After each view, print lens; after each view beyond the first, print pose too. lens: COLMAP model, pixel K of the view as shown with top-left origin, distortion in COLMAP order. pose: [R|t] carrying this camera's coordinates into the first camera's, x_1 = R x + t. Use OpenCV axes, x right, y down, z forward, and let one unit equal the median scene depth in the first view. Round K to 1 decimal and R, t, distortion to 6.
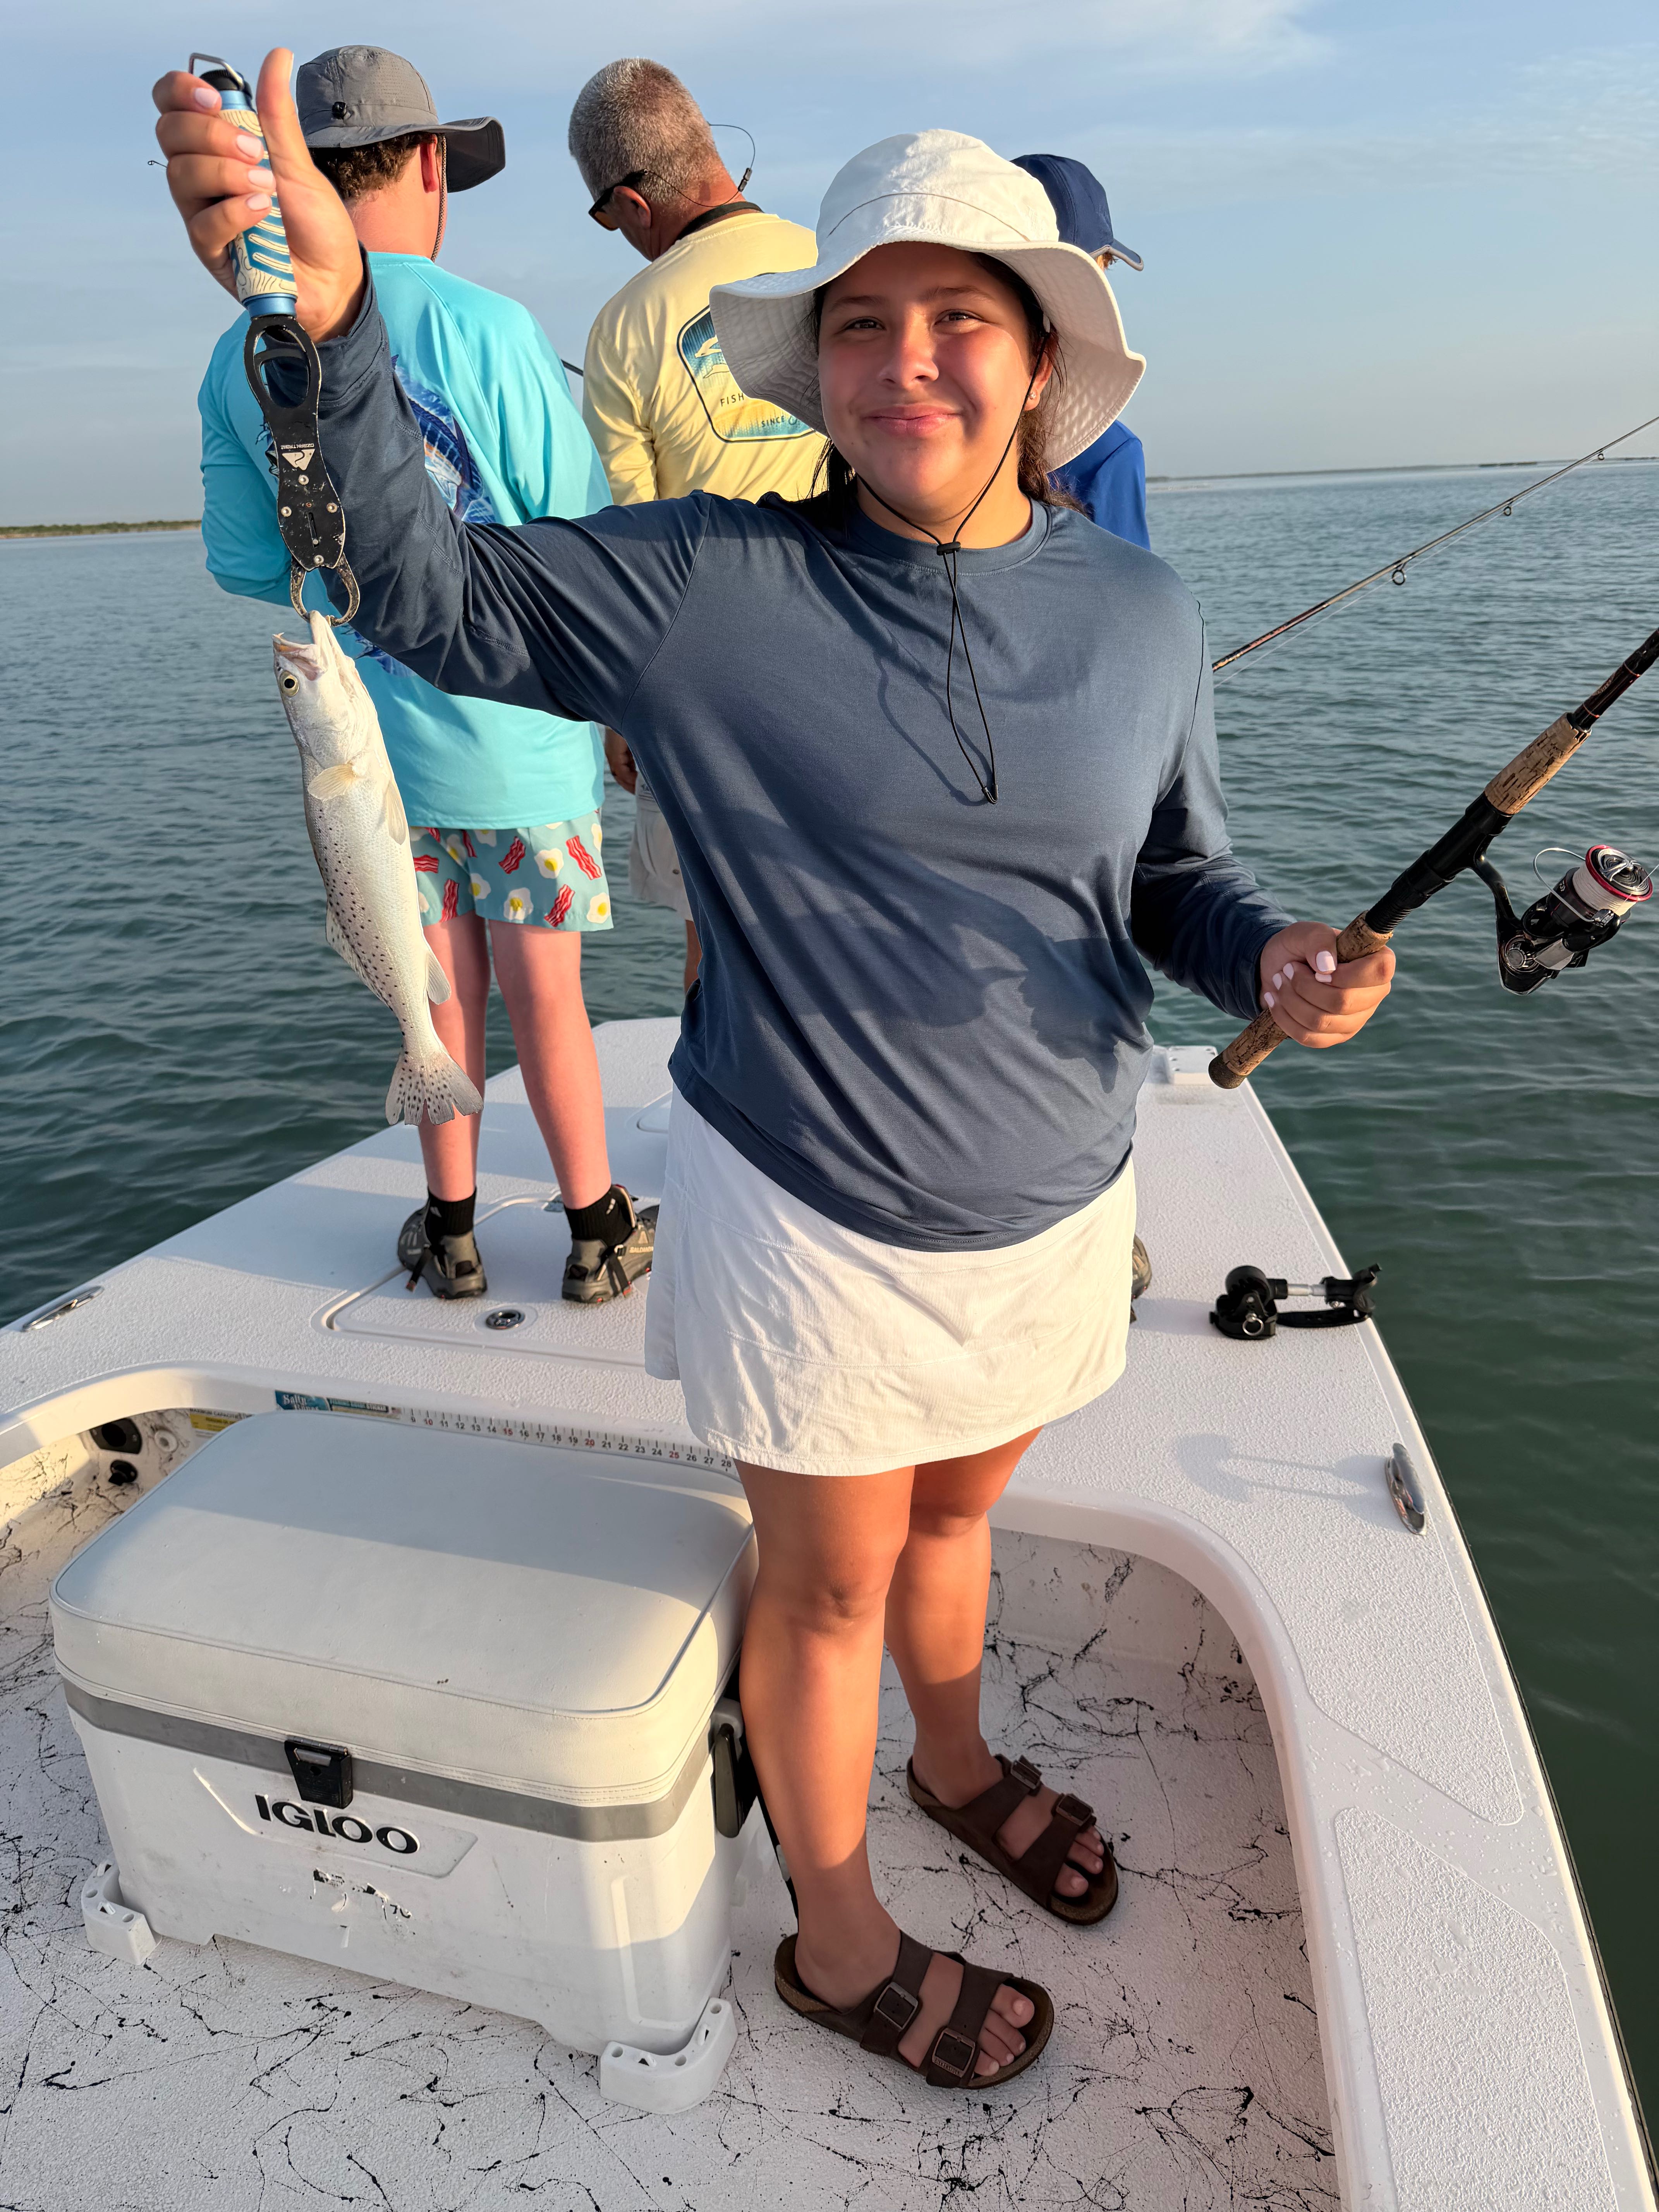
lens RADIAL K [[1630.1, 0, 835.9], [0, 1630.1, 1112.8], [0, 0, 1]] dist [0.004852, -0.011398]
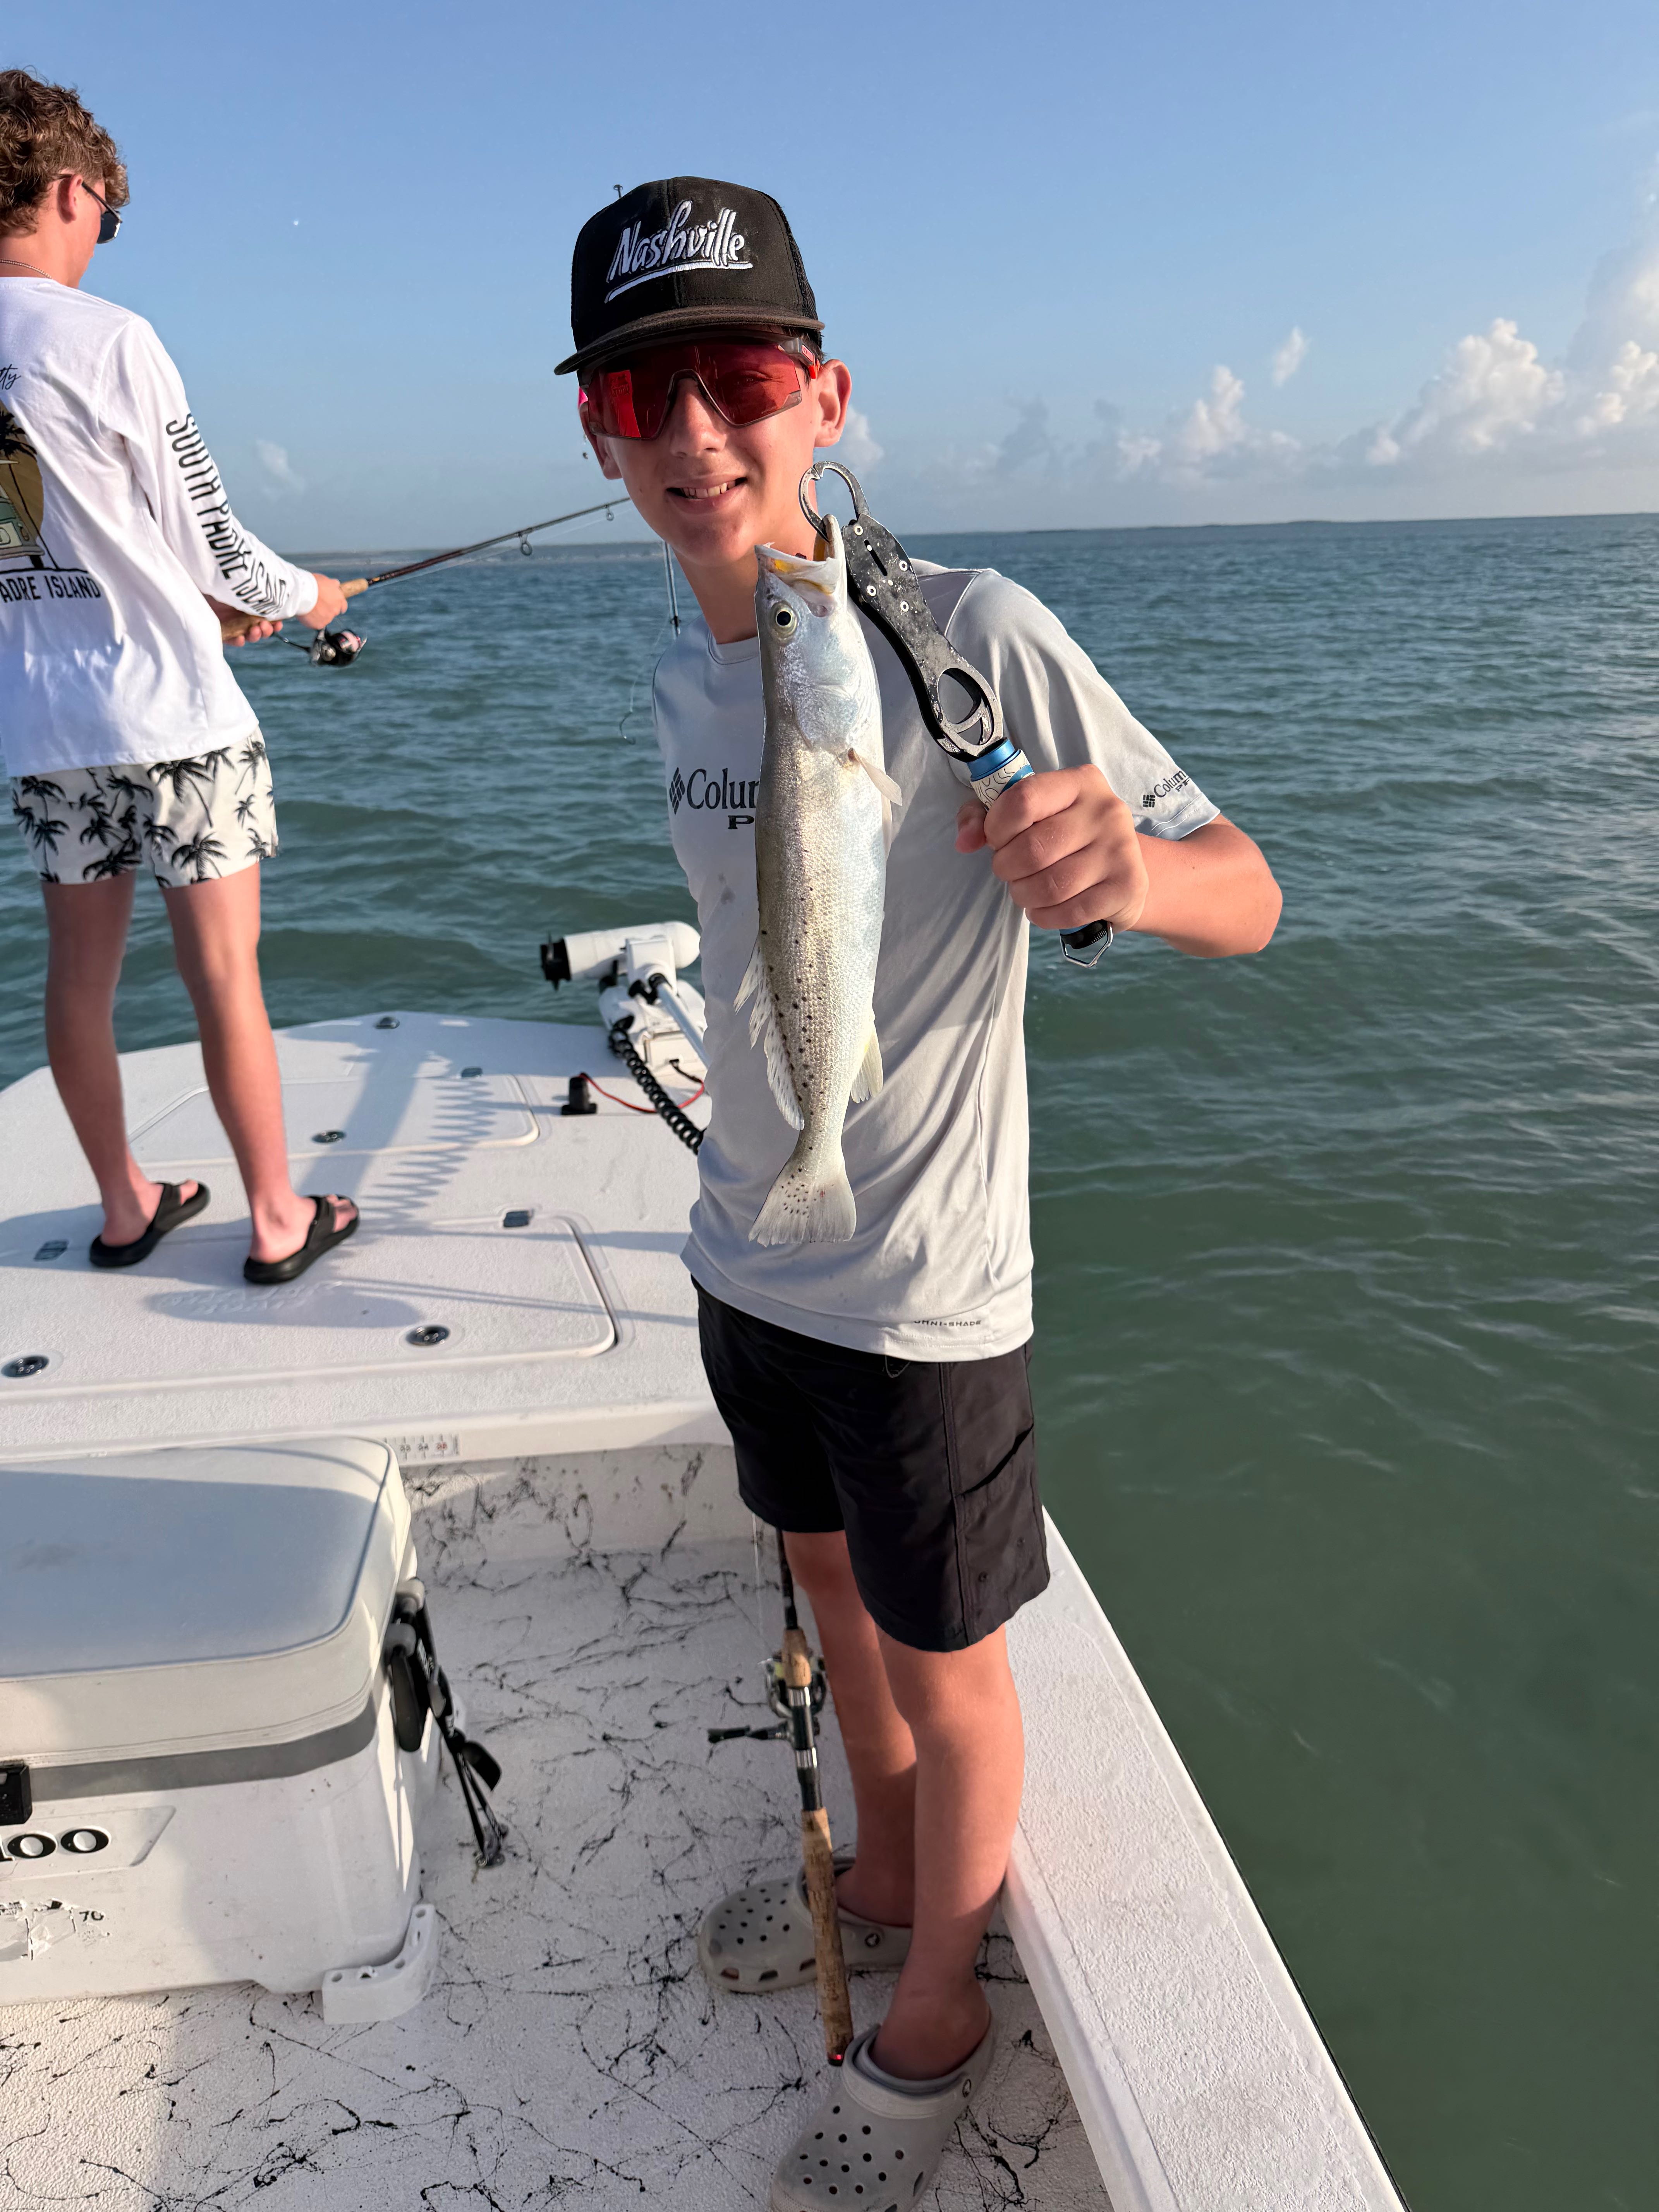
lens RADIAL K [[1630.1, 0, 834.1], [0, 1630.1, 1098.6], [0, 0, 1]] dist [0.004852, -0.011398]
pose [[0.915806, -0.121429, 0.382824, -0.169691], [0.139514, 0.990024, -0.019723, 0.071835], [-0.376610, 0.071472, 0.923611, -0.143255]]
